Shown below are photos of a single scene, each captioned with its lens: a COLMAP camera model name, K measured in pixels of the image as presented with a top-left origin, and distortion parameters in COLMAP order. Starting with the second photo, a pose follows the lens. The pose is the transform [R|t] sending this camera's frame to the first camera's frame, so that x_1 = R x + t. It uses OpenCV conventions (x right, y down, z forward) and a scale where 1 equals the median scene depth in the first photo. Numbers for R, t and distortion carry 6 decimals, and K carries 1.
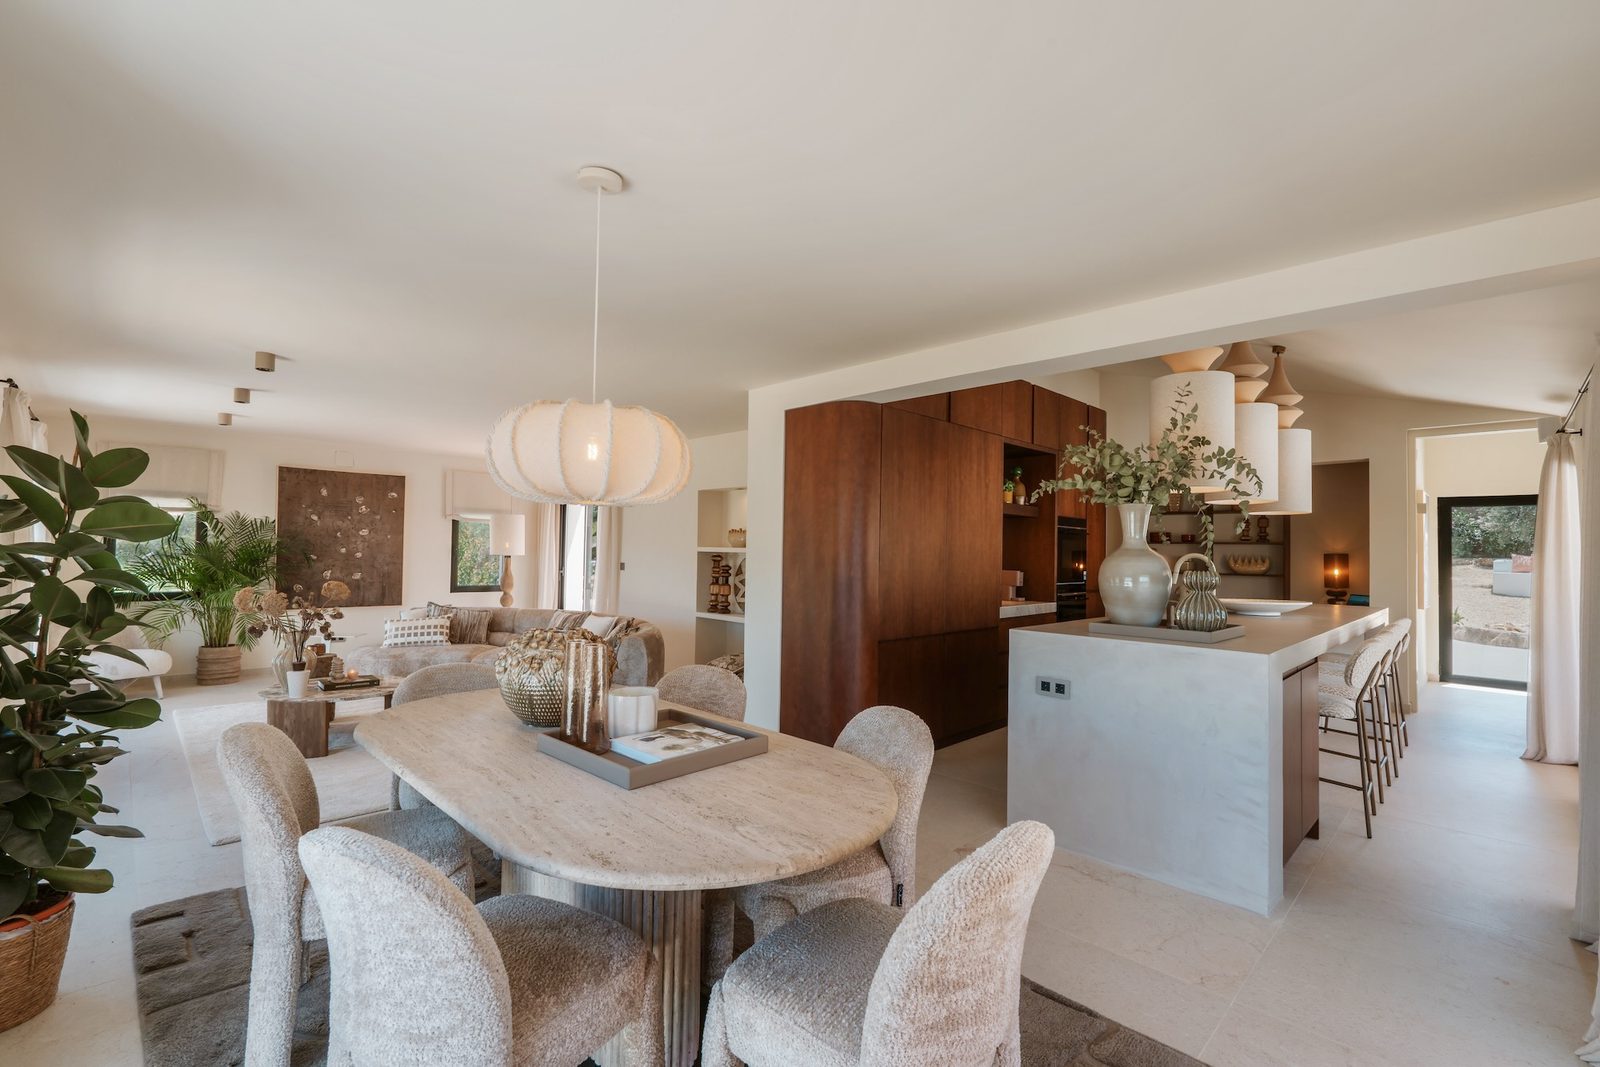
lens RADIAL K [[697.2, 0, 800.0], [0, 697.2, 533.5], [0, 0, 1]] dist [-0.001333, -0.000088]
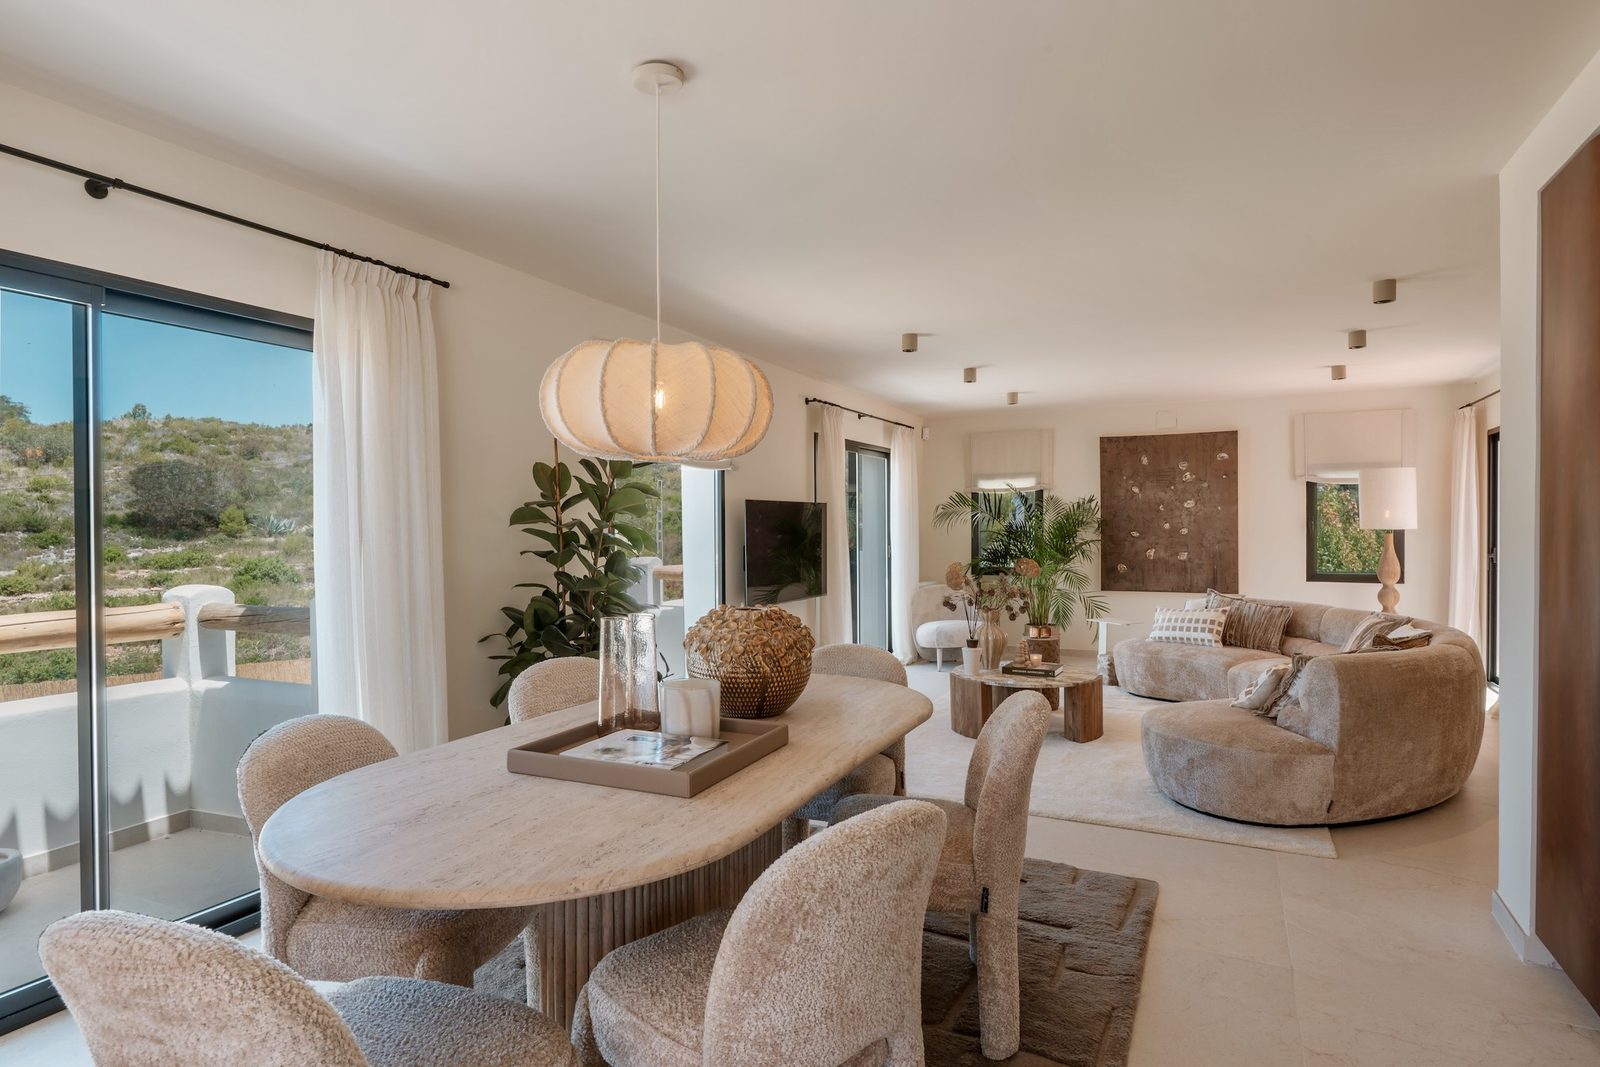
lens RADIAL K [[868.7, 0, 800.0], [0, 868.7, 533.5], [0, 0, 1]] dist [-0.001421, -0.000078]
pose [[0.316548, -0.009564, -0.948528, 0.226405], [0.035076, 0.999383, 0.001629, 0.016433], [0.947928, -0.033786, 0.316688, 0.240108]]
